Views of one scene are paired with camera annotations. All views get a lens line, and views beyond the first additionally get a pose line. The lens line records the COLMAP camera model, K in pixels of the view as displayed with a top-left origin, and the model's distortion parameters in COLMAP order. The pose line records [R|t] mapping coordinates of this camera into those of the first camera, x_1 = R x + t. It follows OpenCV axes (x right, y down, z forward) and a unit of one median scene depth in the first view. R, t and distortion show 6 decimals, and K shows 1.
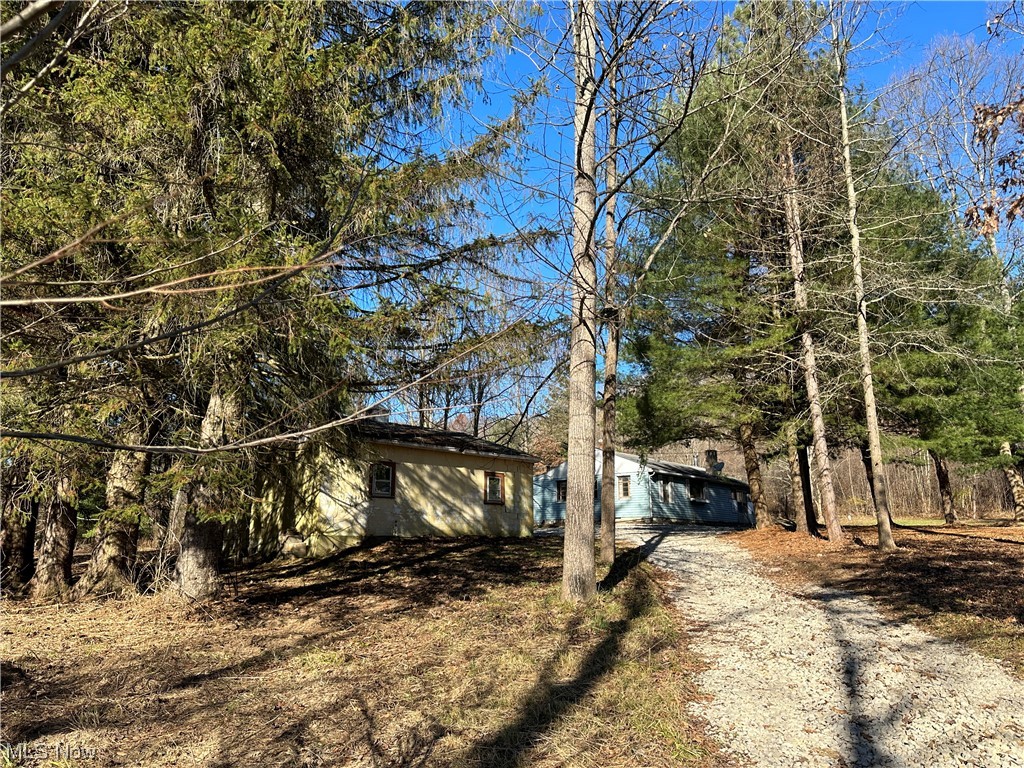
lens RADIAL K [[721.4, 0, 515.7], [0, 721.4, 383.9], [0, 0, 1]] dist [0.086037, -0.110702]
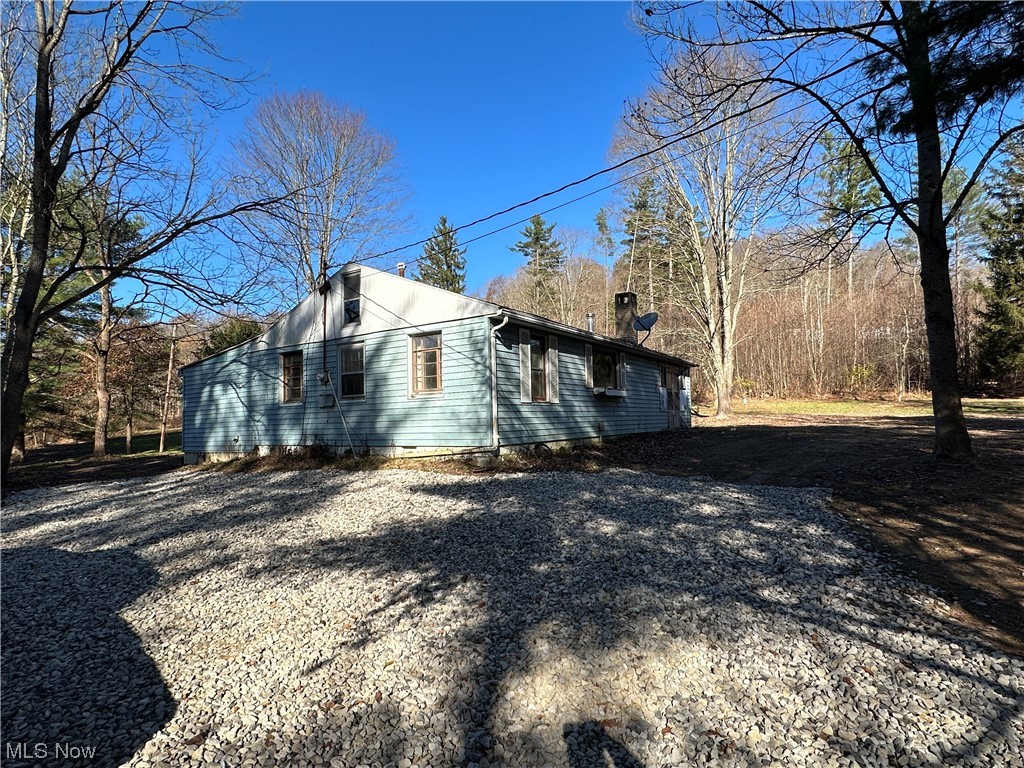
lens RADIAL K [[543.5, 0, 511.5], [0, 543.5, 384.6], [0, 0, 1]] dist [-0.000726, -0.001408]
pose [[0.989138, -0.011520, 0.146540, 0.548074], [-0.013094, 0.986056, 0.165900, 0.386850], [-0.146408, -0.166016, 0.975194, 2.619699]]
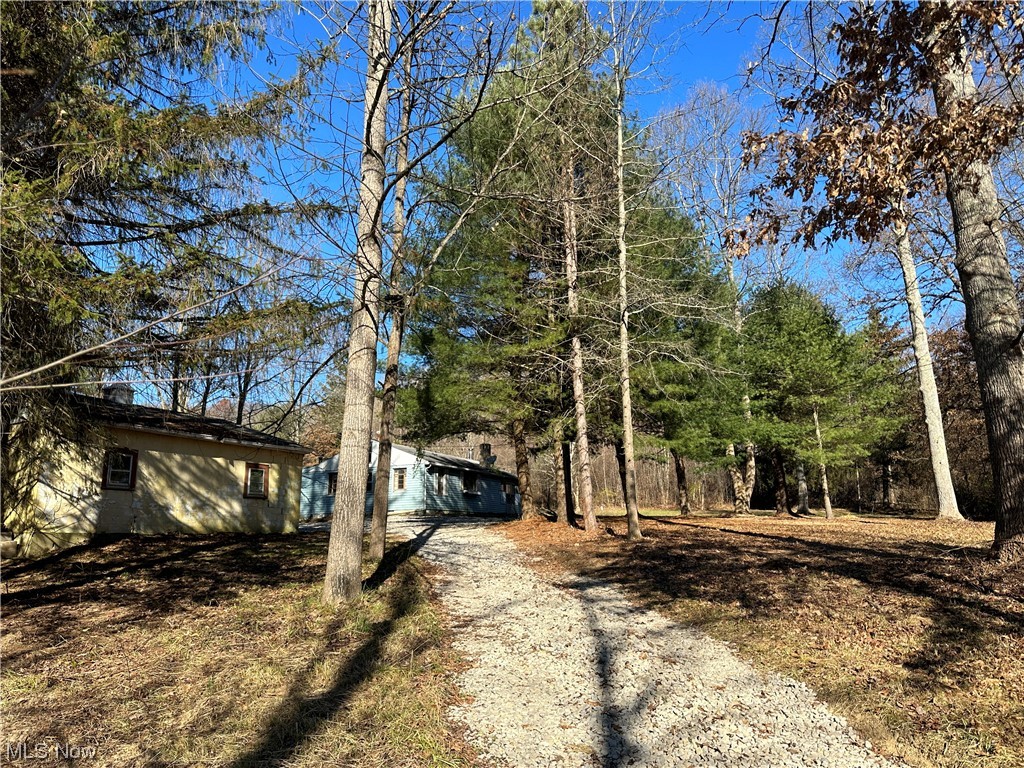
lens RADIAL K [[721.4, 0, 510.7], [0, 721.4, 379.5], [0, 0, 1]] dist [0.086037, -0.110702]
pose [[0.955850, 0.052981, 0.289038, 0.005018], [-0.054445, 0.998512, -0.002978, 0.001660], [-0.288766, -0.012891, 0.957313, 0.023298]]
